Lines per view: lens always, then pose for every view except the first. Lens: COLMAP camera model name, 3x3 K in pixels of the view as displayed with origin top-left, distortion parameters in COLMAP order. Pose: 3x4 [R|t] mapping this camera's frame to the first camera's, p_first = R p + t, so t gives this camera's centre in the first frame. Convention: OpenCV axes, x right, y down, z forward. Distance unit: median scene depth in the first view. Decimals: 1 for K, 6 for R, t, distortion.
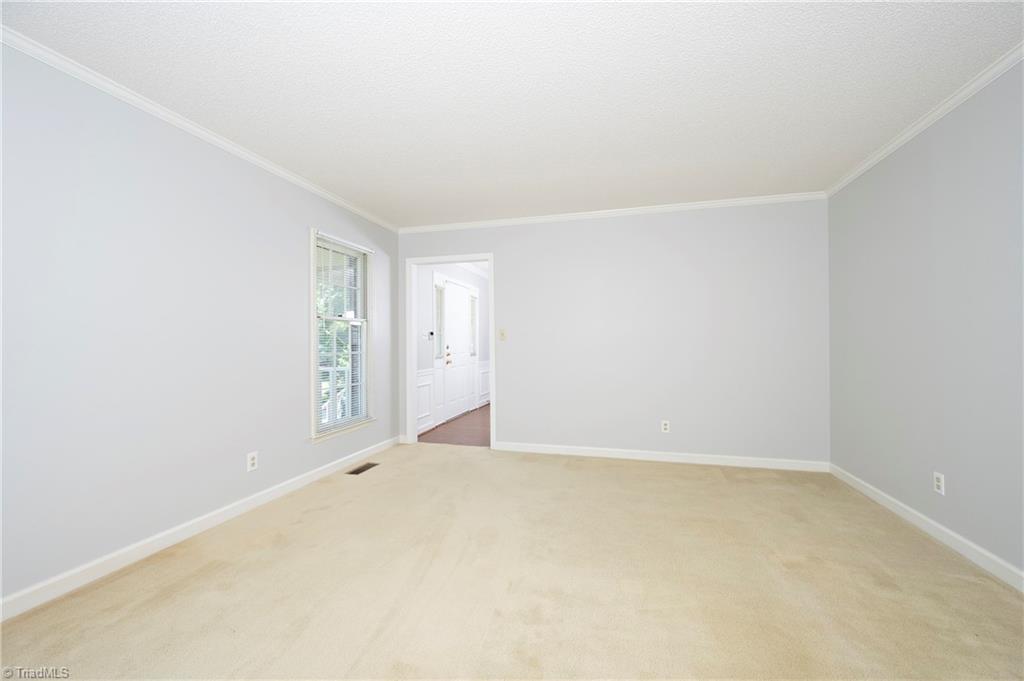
lens RADIAL K [[403.1, 0, 511.0], [0, 403.1, 341.4], [0, 0, 1]] dist [0.000541, 0.000059]
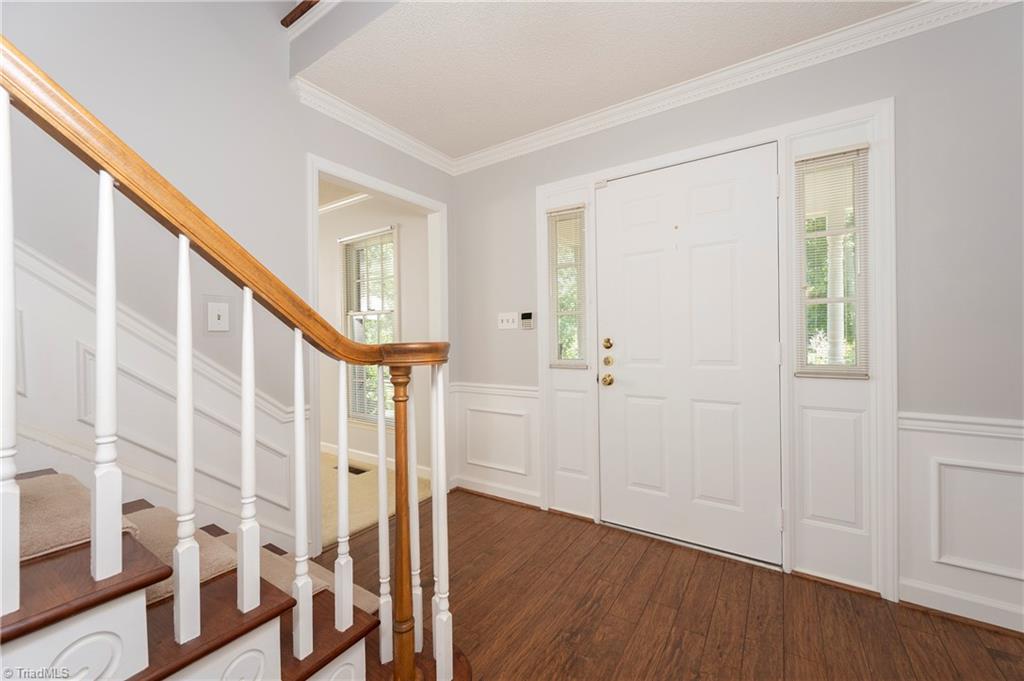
lens RADIAL K [[403.1, 0, 510.2], [0, 403.1, 340.8], [0, 0, 1]] dist [0.000541, 0.000059]
pose [[-0.329125, -0.001215, -0.944286, 0.267260], [0.002664, 0.999994, -0.002215, 0.011635], [0.944283, -0.003244, -0.329120, 1.055440]]
